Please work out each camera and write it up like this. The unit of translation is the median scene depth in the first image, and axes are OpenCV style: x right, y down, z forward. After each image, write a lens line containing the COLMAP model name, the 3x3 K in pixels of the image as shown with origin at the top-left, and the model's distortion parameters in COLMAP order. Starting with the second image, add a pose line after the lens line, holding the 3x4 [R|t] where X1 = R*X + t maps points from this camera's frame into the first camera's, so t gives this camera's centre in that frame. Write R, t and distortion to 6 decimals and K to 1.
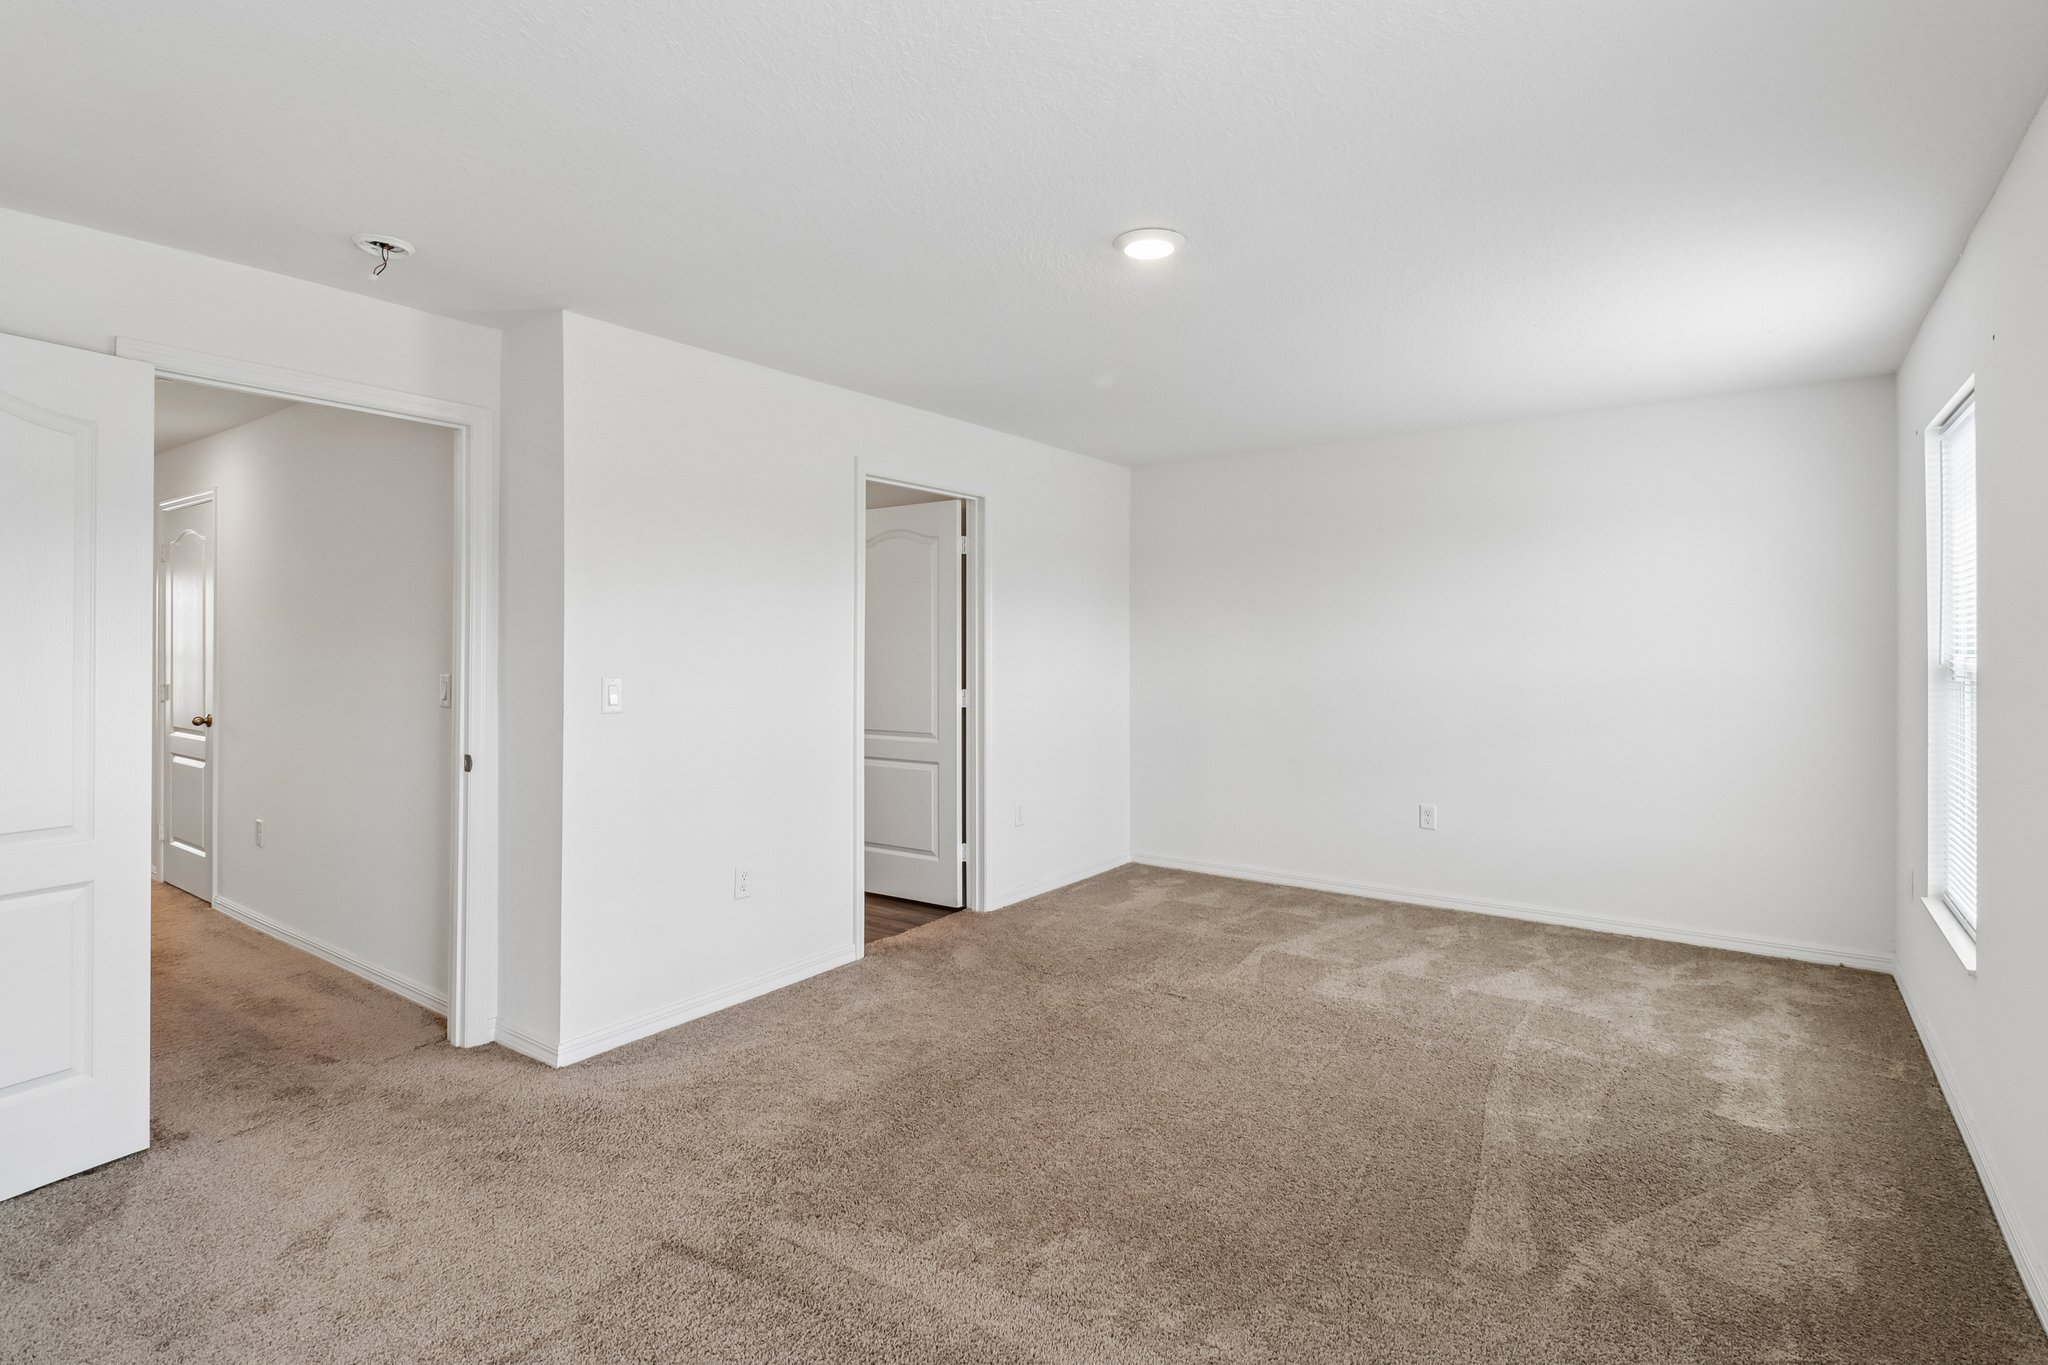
lens RADIAL K [[1012.1, 0, 1081.7], [0, 1012.1, 676.2], [0, 0, 1]] dist [-0.000138, -0.000112]
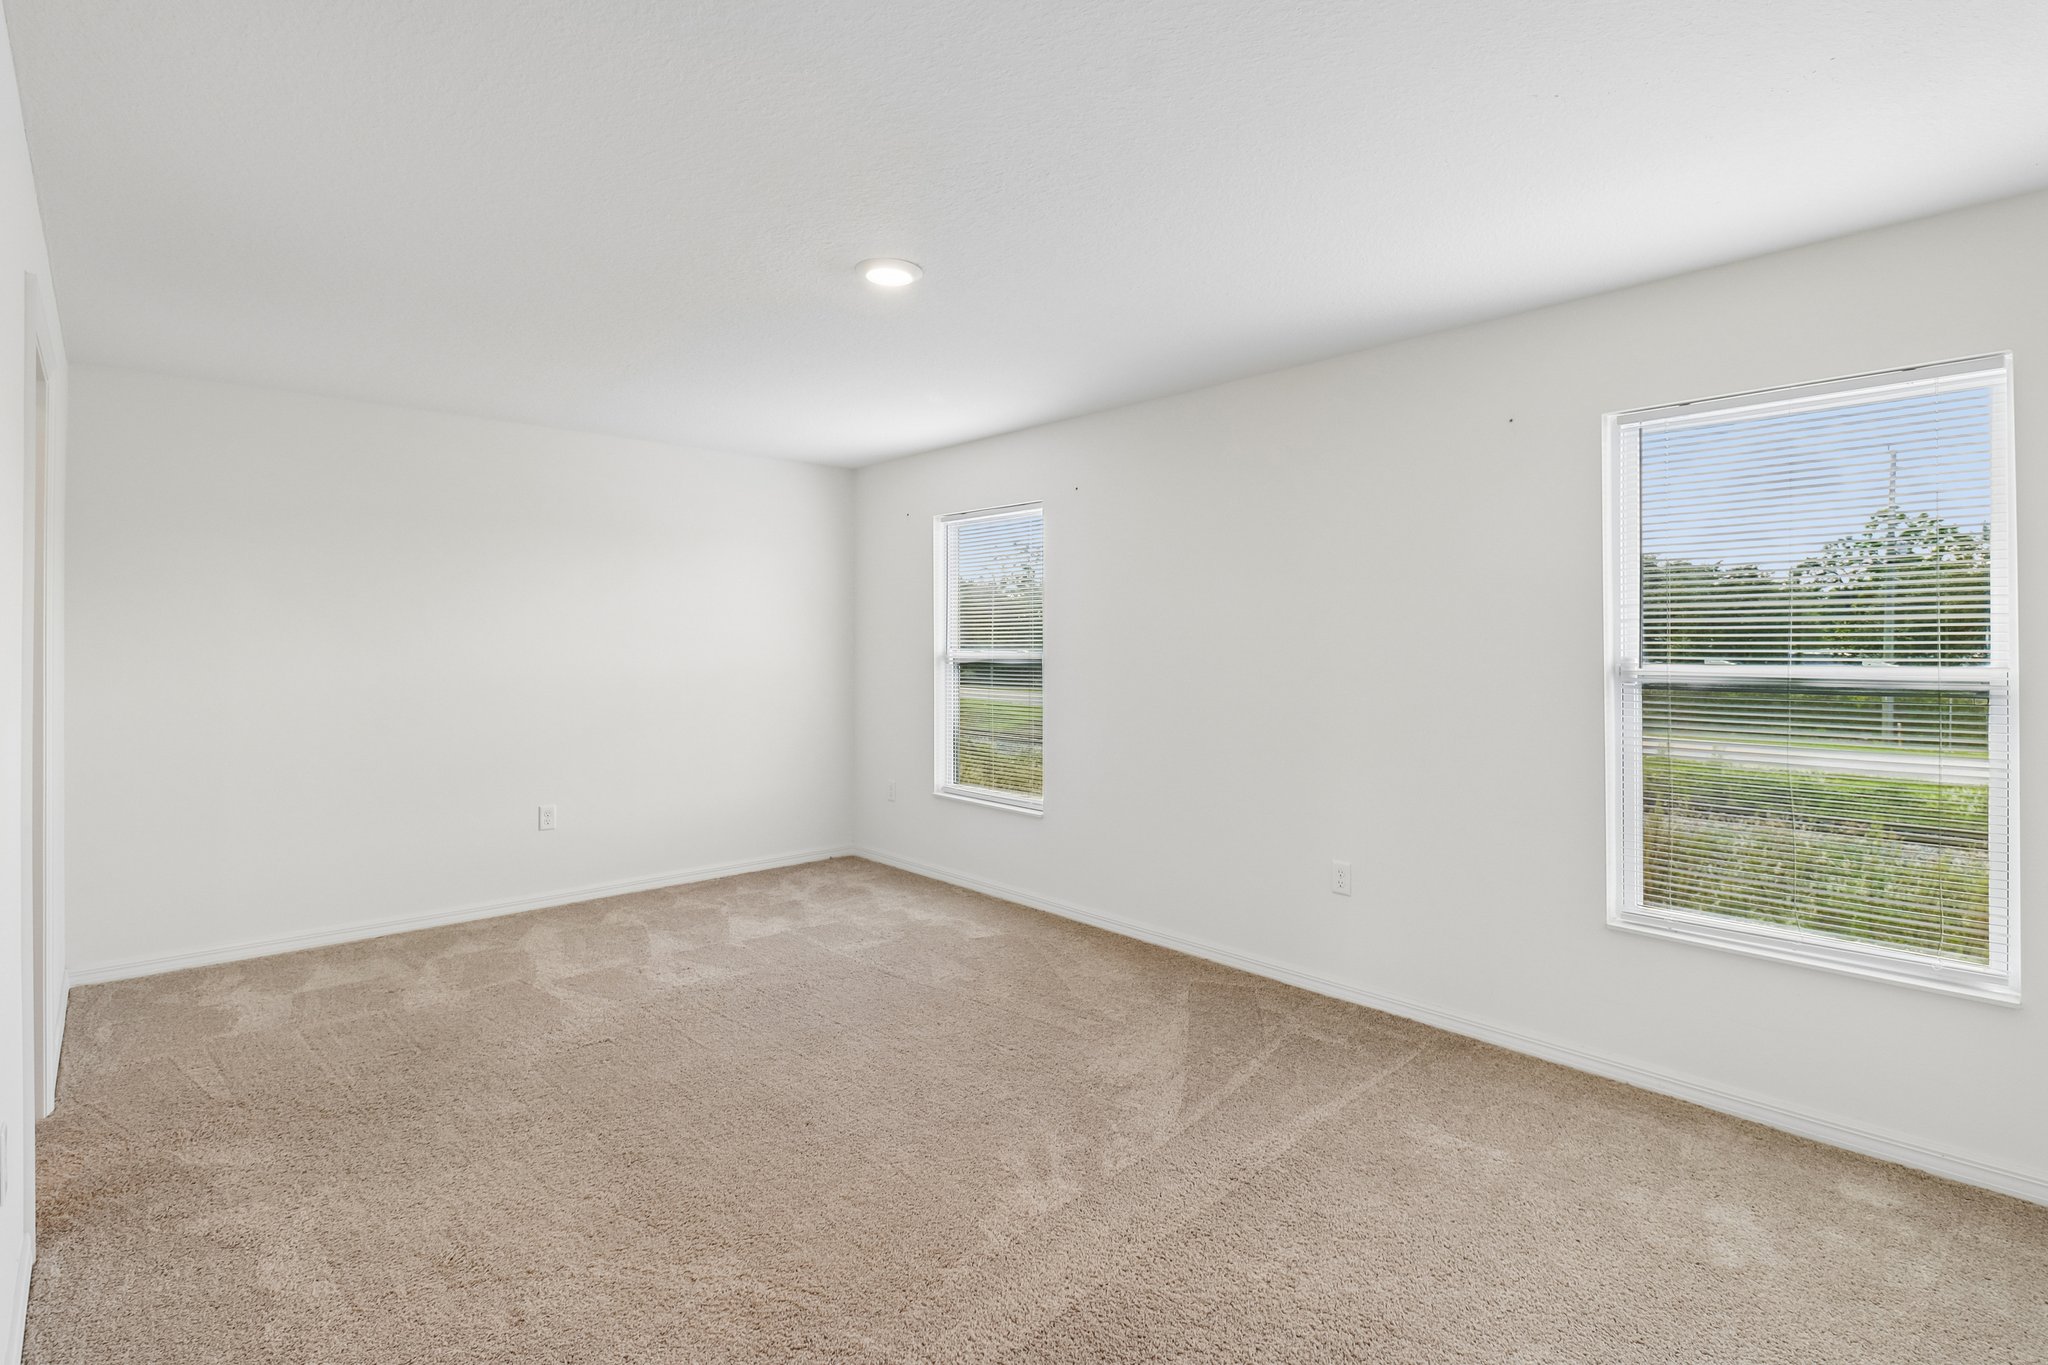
lens RADIAL K [[986.9, 0, 1022.9], [0, 986.9, 647.3], [0, 0, 1]] dist [0.001587, -0.000002]
pose [[0.202367, -0.003068, 0.979305, -0.628638], [0.025053, 0.999684, -0.002046, -0.016426], [-0.978989, 0.024949, 0.202379, 0.423987]]
